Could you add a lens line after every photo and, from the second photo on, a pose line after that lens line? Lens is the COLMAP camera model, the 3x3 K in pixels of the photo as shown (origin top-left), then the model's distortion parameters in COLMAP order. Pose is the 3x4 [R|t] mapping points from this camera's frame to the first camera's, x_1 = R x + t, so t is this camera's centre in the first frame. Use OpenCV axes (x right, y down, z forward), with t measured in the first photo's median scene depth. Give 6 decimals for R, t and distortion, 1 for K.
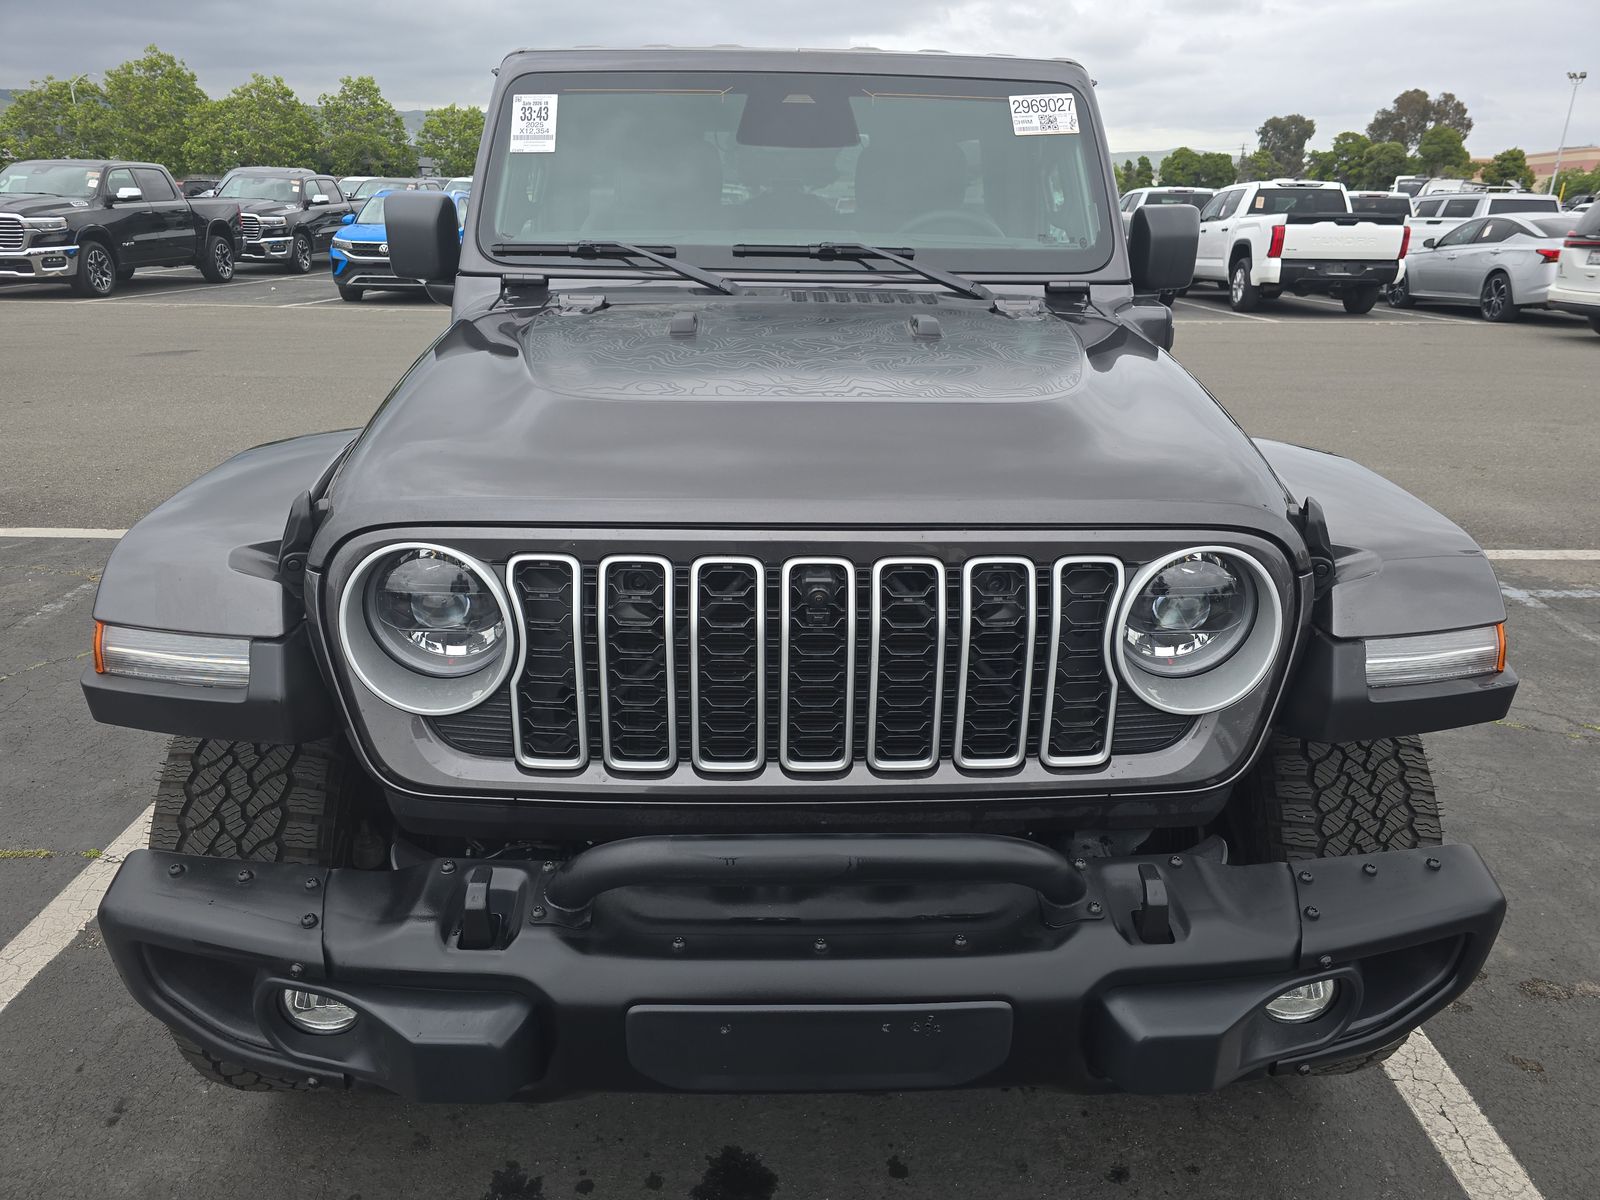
lens RADIAL K [[1066.3, 0, 800.0], [0, 1066.3, 600.0], [0, 0, 1]] dist [0.022420, 0.000086]
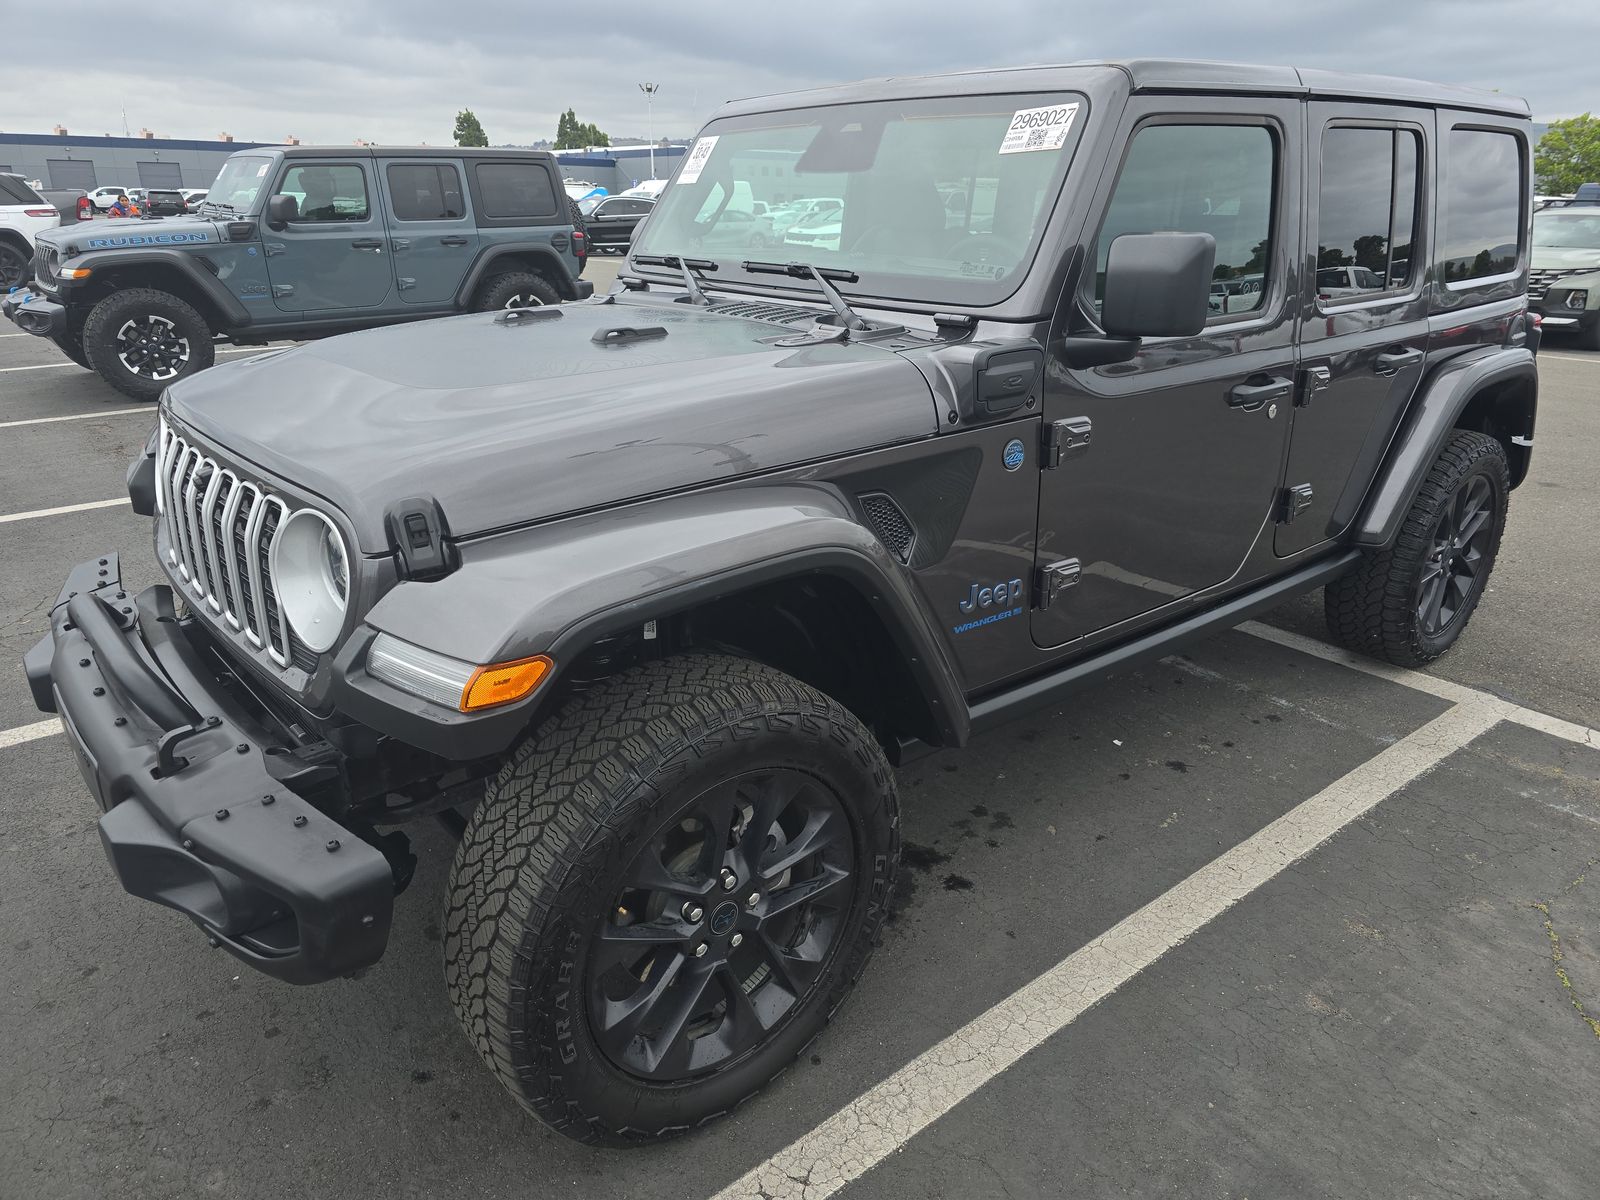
lens RADIAL K [[1066.3, 0, 800.0], [0, 1066.3, 600.0], [0, 0, 1]] dist [0.022420, 0.000086]
pose [[0.627083, 0.267205, -0.731689, 0.860532], [-0.281514, 0.953576, 0.106968, -0.122891], [0.726303, 0.138903, 0.673193, 0.318671]]
